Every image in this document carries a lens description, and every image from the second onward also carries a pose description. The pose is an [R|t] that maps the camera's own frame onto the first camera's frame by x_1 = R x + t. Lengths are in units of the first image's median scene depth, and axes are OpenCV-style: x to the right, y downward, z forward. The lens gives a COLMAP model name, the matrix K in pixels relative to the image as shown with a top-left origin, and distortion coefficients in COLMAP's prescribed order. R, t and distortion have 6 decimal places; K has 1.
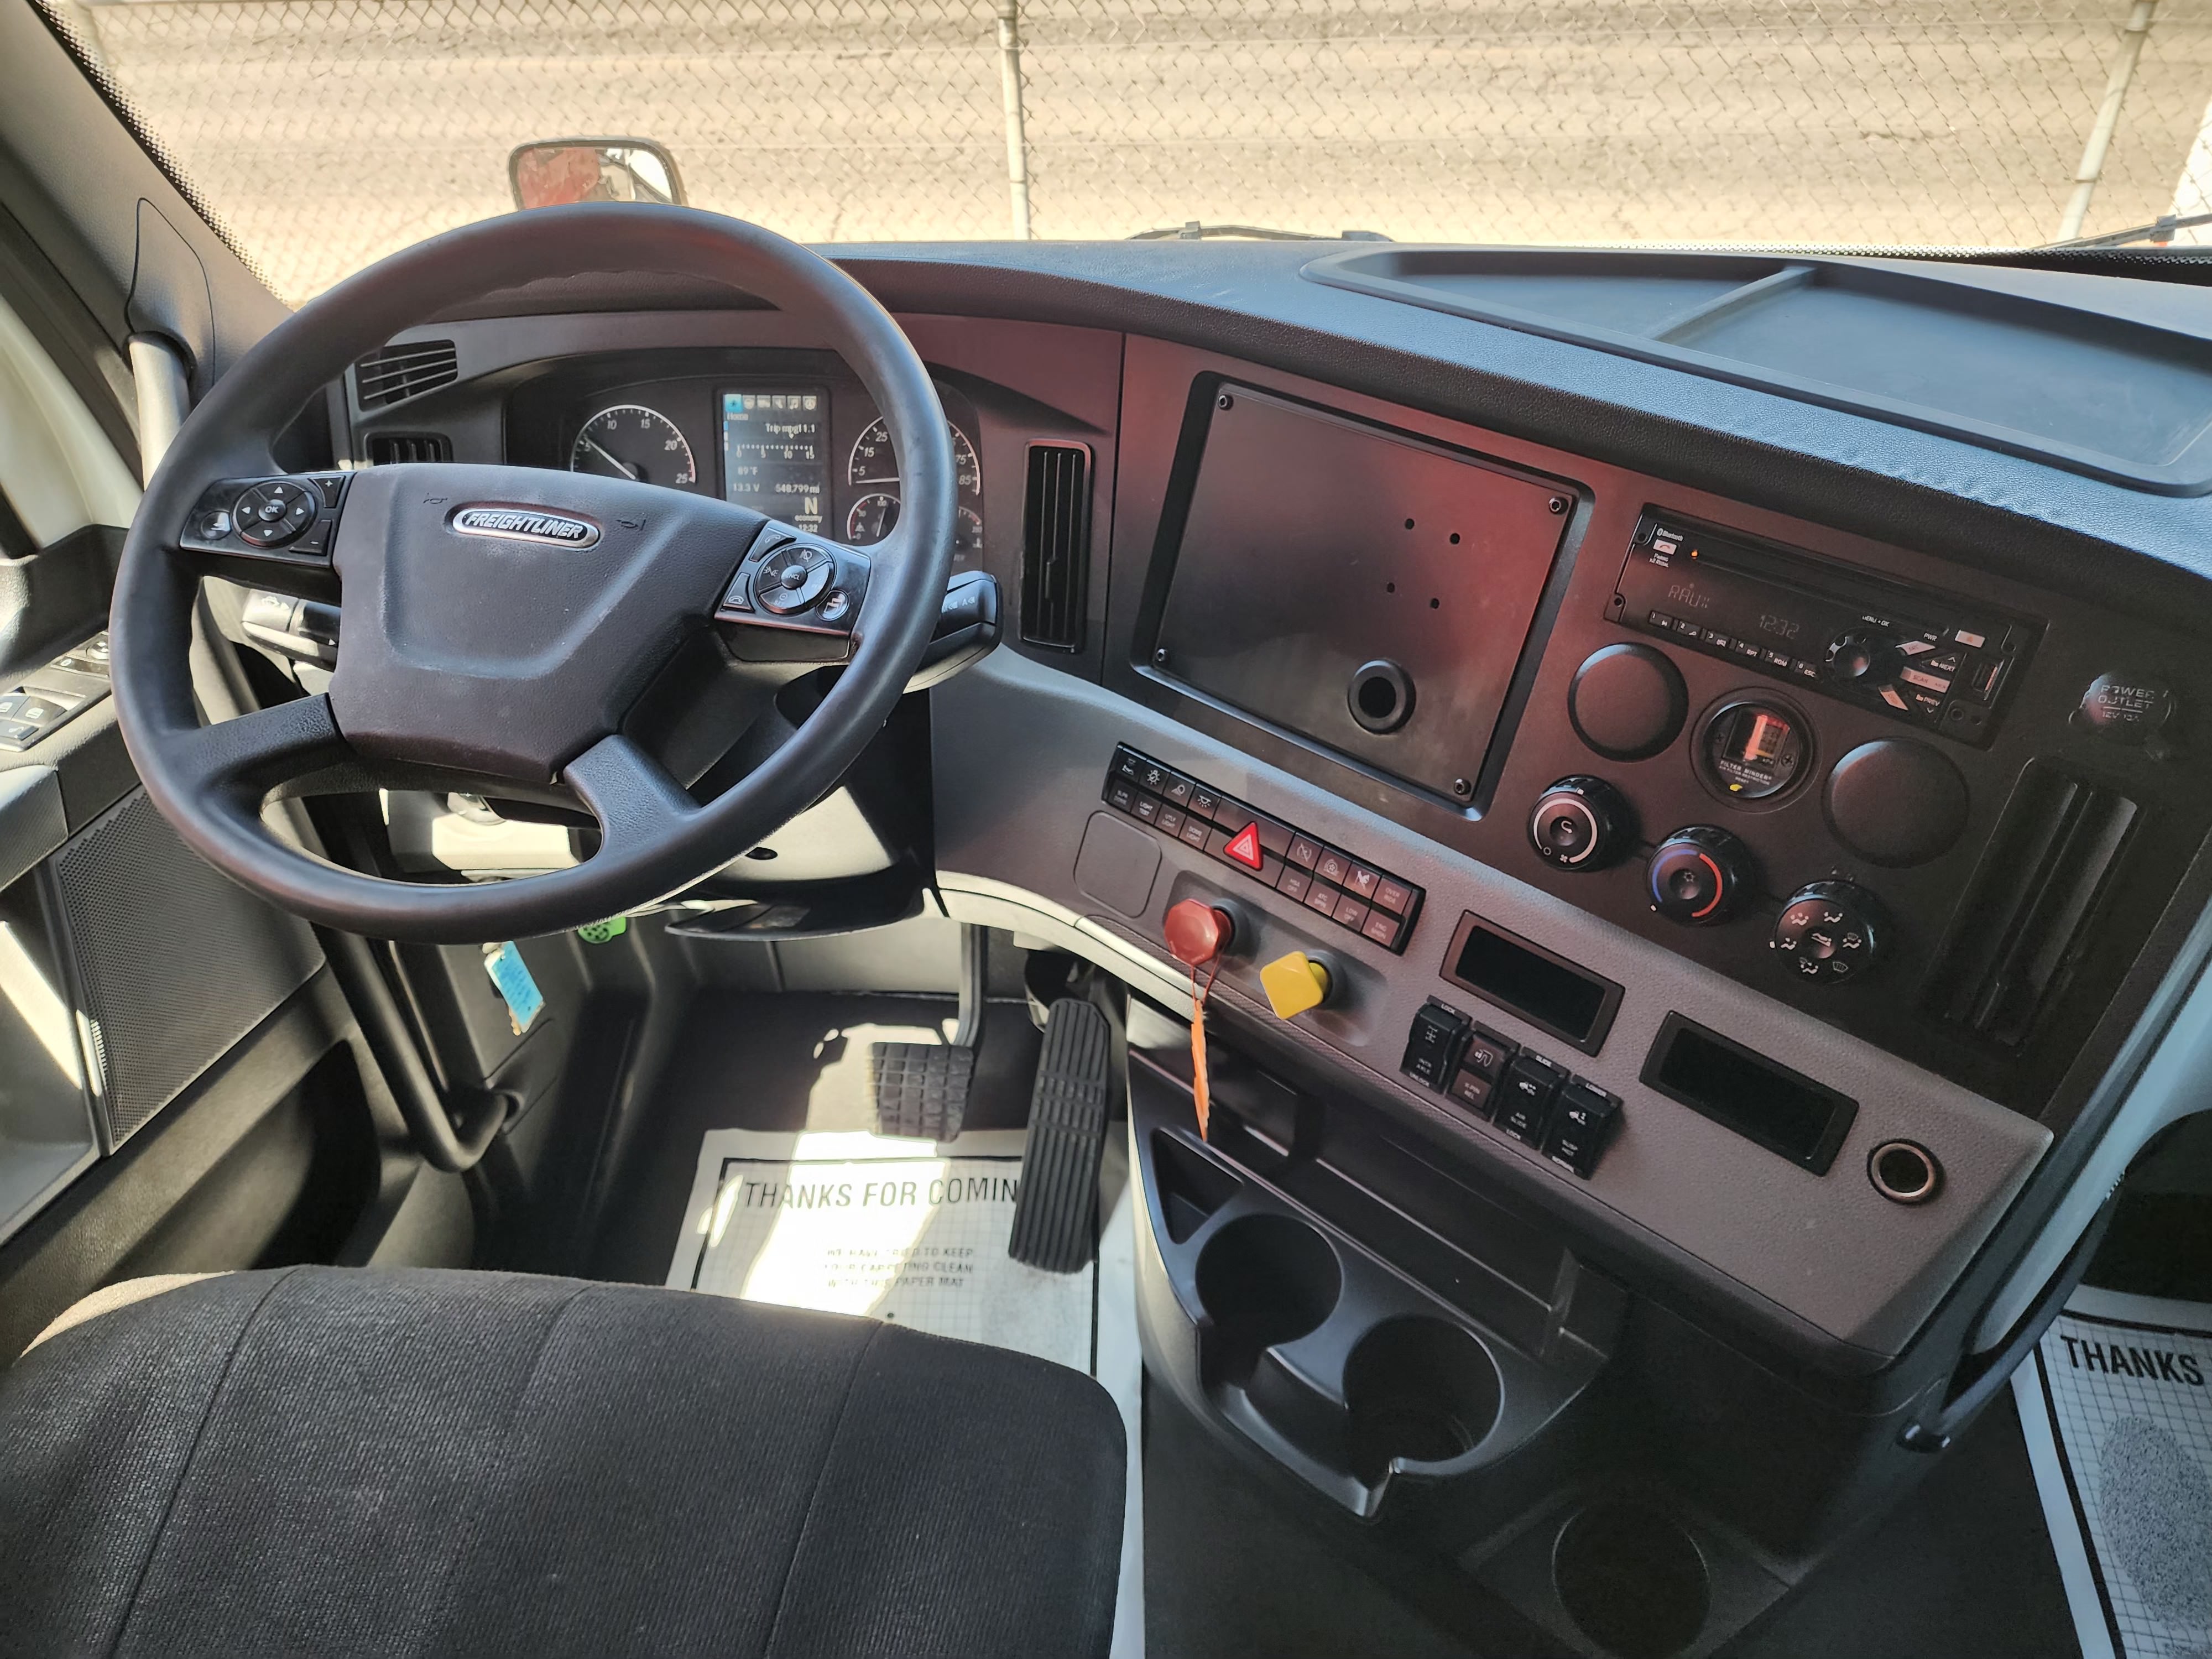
lens RADIAL K [[1466.3, 0, 1100.0], [0, 1466.3, 842.9], [0, 0, 1]] dist [0.010949, -0.002354]
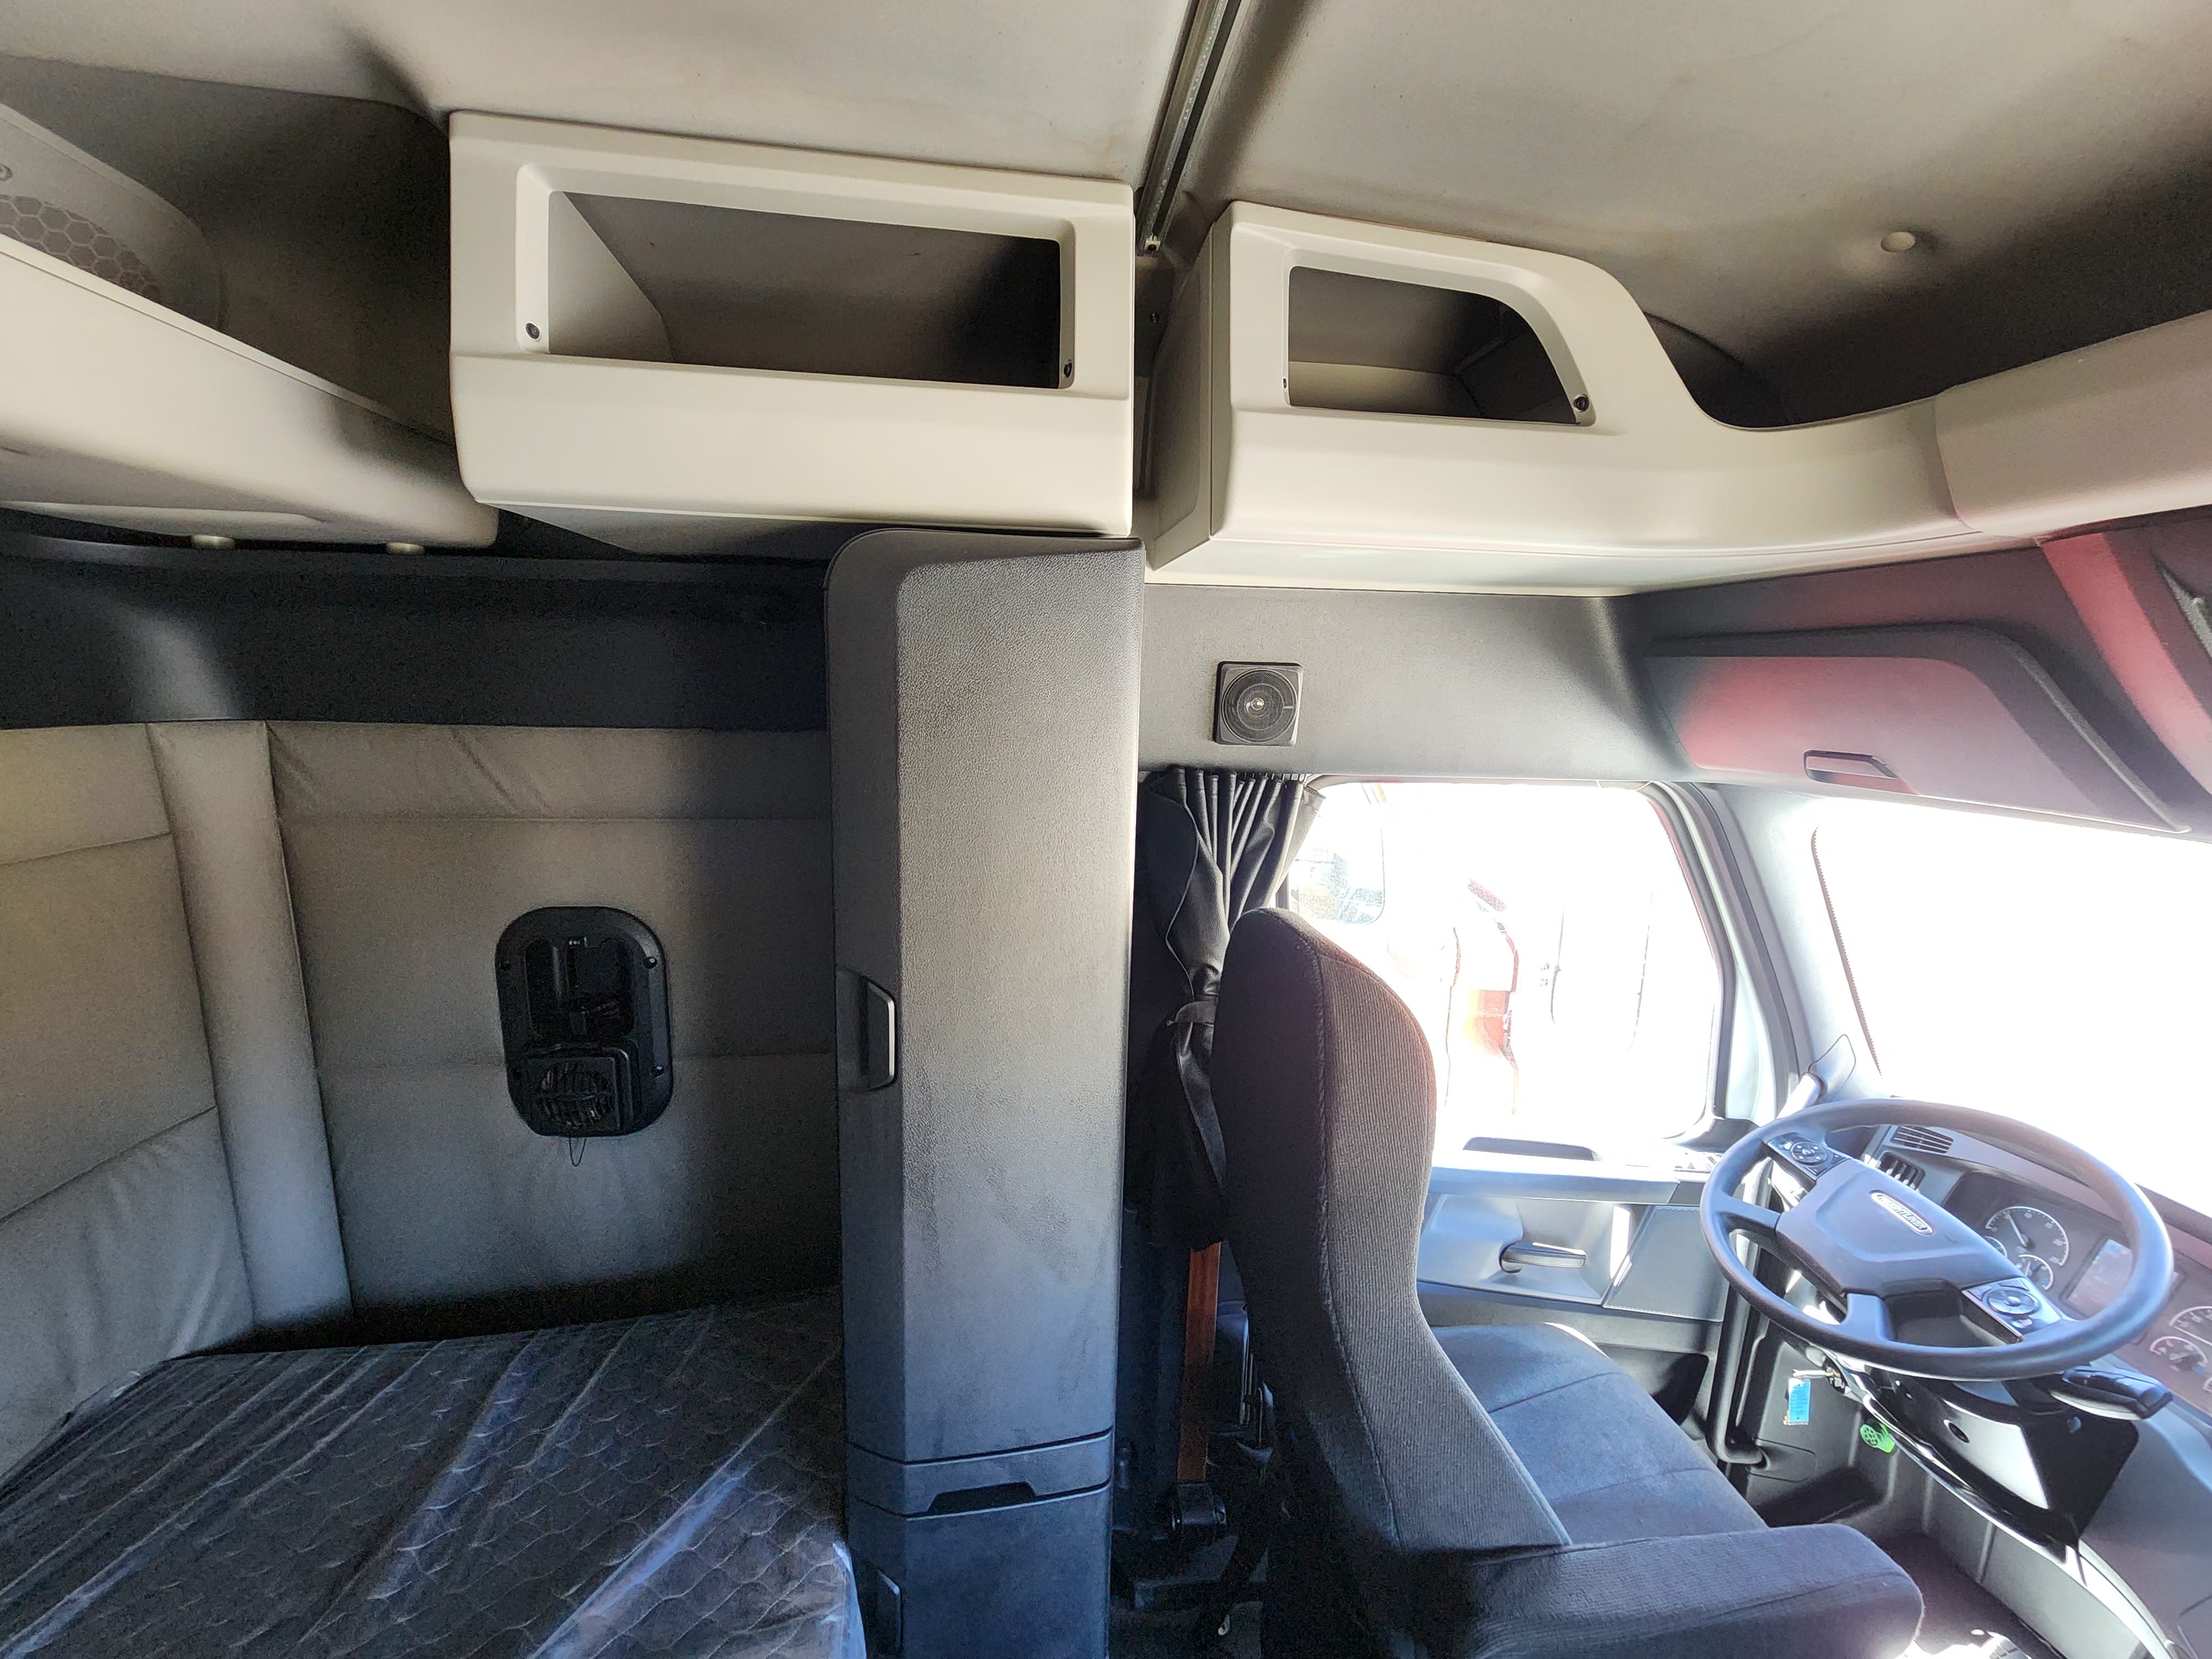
lens RADIAL K [[896.8, 0, 1102.5], [0, 896.8, 827.6], [0, 0, 1]] dist [0.000519, 0.000336]
pose [[0.220554, 0.195874, -0.955505, 0.509362], [-0.631846, 0.774984, 0.013022, 0.090432], [0.743052, 0.600860, 0.294689, -0.671872]]
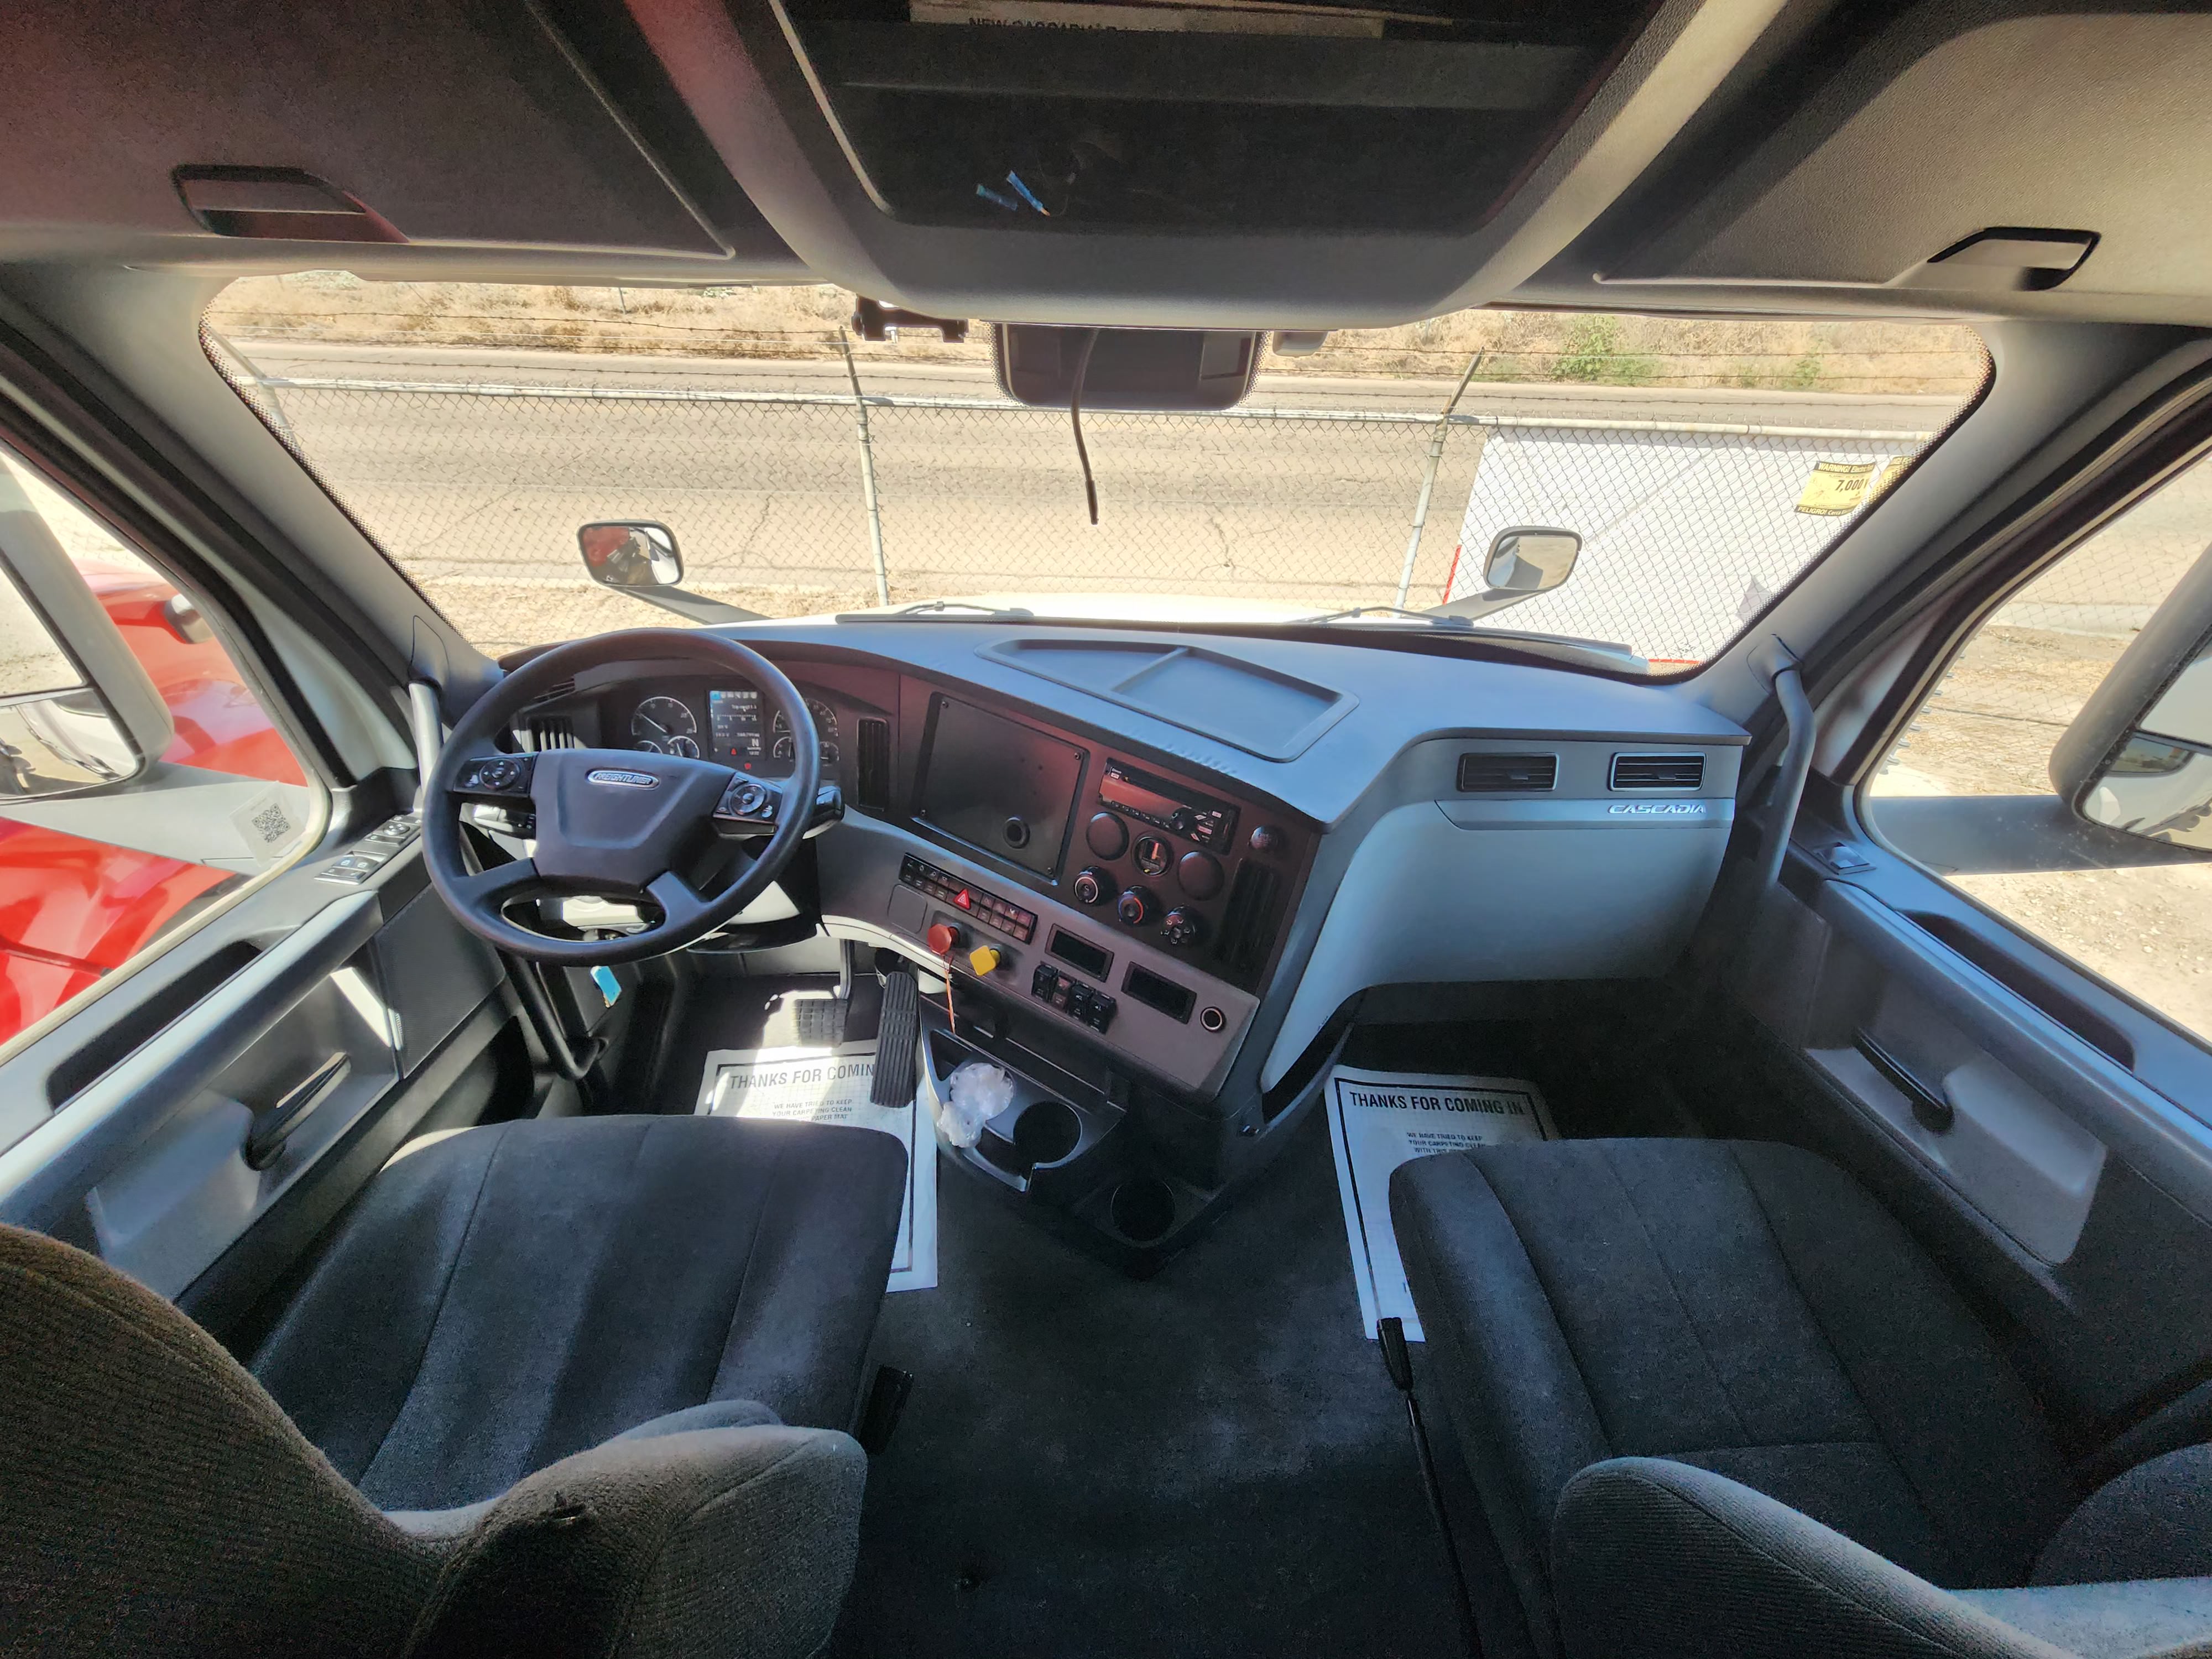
lens RADIAL K [[896.8, 0, 1102.5], [0, 896.8, 827.6], [0, 0, 1]] dist [0.000519, 0.000336]
pose [[0.984636, -0.037215, 0.170605, 0.081184], [0.044563, 0.998228, -0.039442, -0.044104], [-0.168835, 0.046439, 0.984550, -0.402988]]
